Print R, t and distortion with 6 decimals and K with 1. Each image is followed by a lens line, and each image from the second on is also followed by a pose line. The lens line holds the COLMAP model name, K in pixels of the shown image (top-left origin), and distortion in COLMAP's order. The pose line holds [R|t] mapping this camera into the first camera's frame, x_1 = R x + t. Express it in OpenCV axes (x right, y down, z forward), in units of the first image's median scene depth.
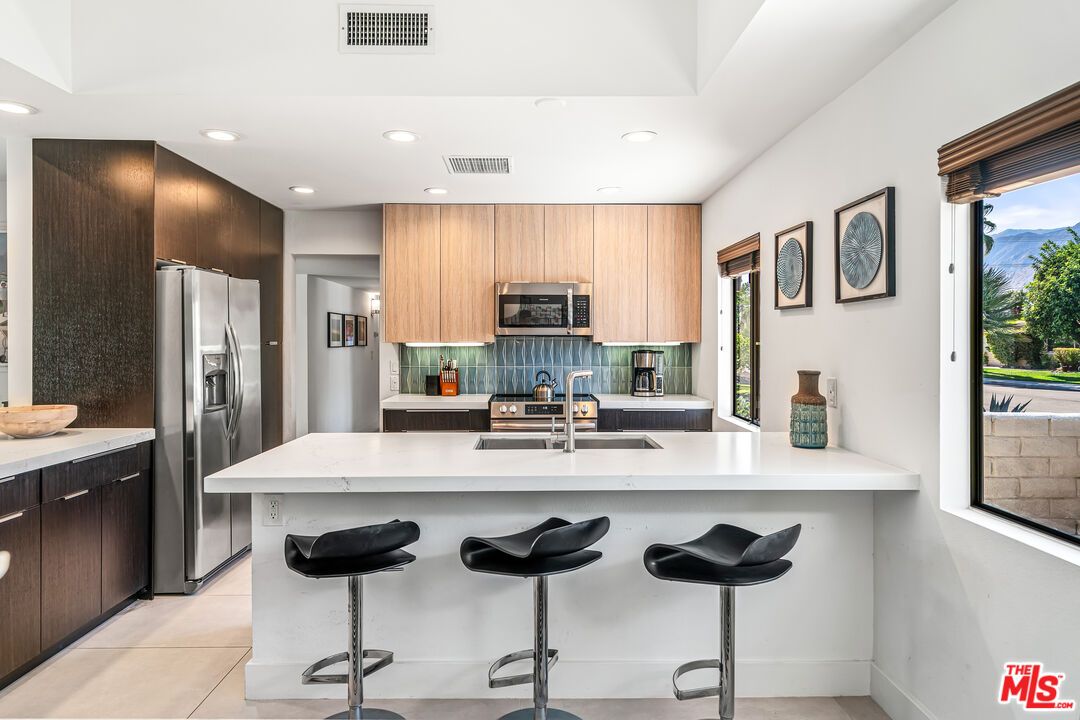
lens RADIAL K [[656.9, 0, 532.3], [0, 656.9, 342.6], [0, 0, 1]] dist [0.004737, -0.001374]
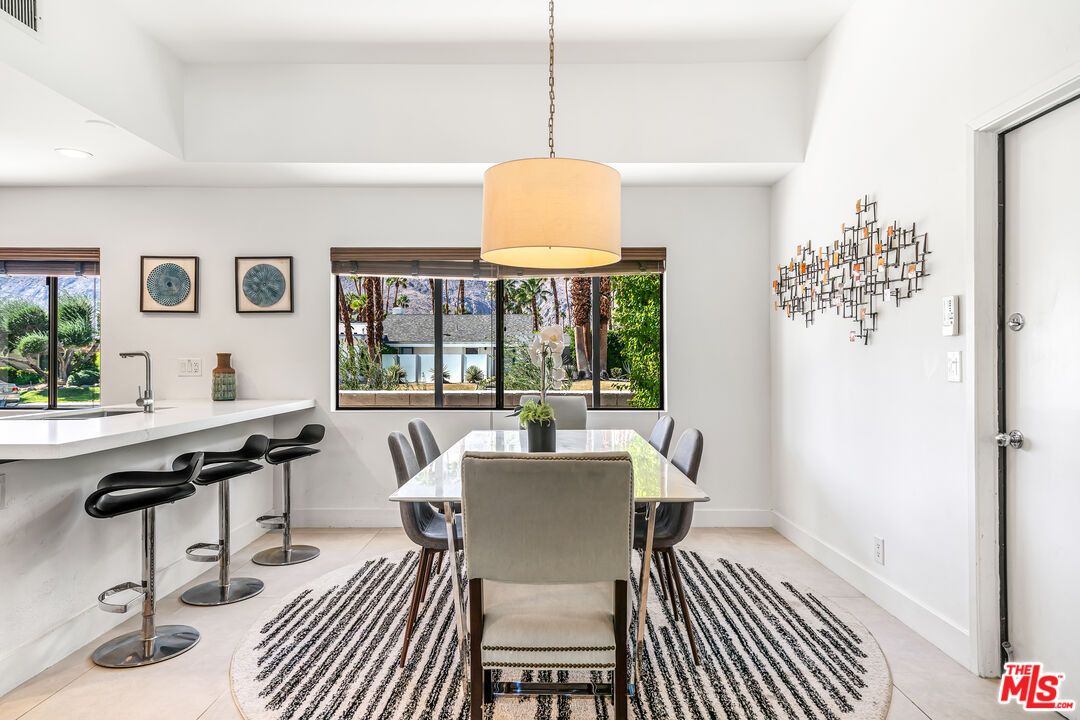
lens RADIAL K [[639.3, 0, 535.5], [0, 639.3, 357.3], [0, 0, 1]] dist [0.011520, 0.000156]
pose [[0.015149, 0.004027, 0.999877, -0.639807], [0.004814, 0.999980, -0.004100, 0.035449], [-0.999874, 0.004876, 0.015129, 0.117959]]
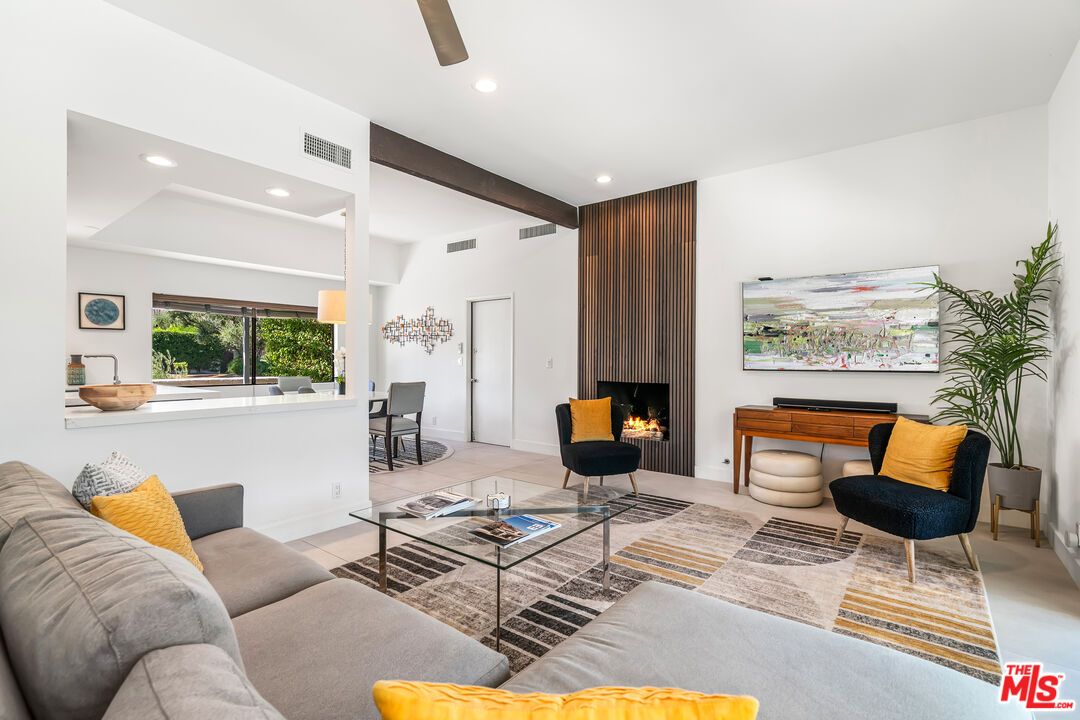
lens RADIAL K [[503.6, 0, 540.9], [0, 503.6, 360.0], [0, 0, 1]] dist [-0.003575, 0.000813]
pose [[-0.783388, -0.001977, 0.621530, -1.209403], [0.000338, 0.999993, 0.003607, 0.031880], [-0.621533, 0.003036, -0.783382, 0.784419]]
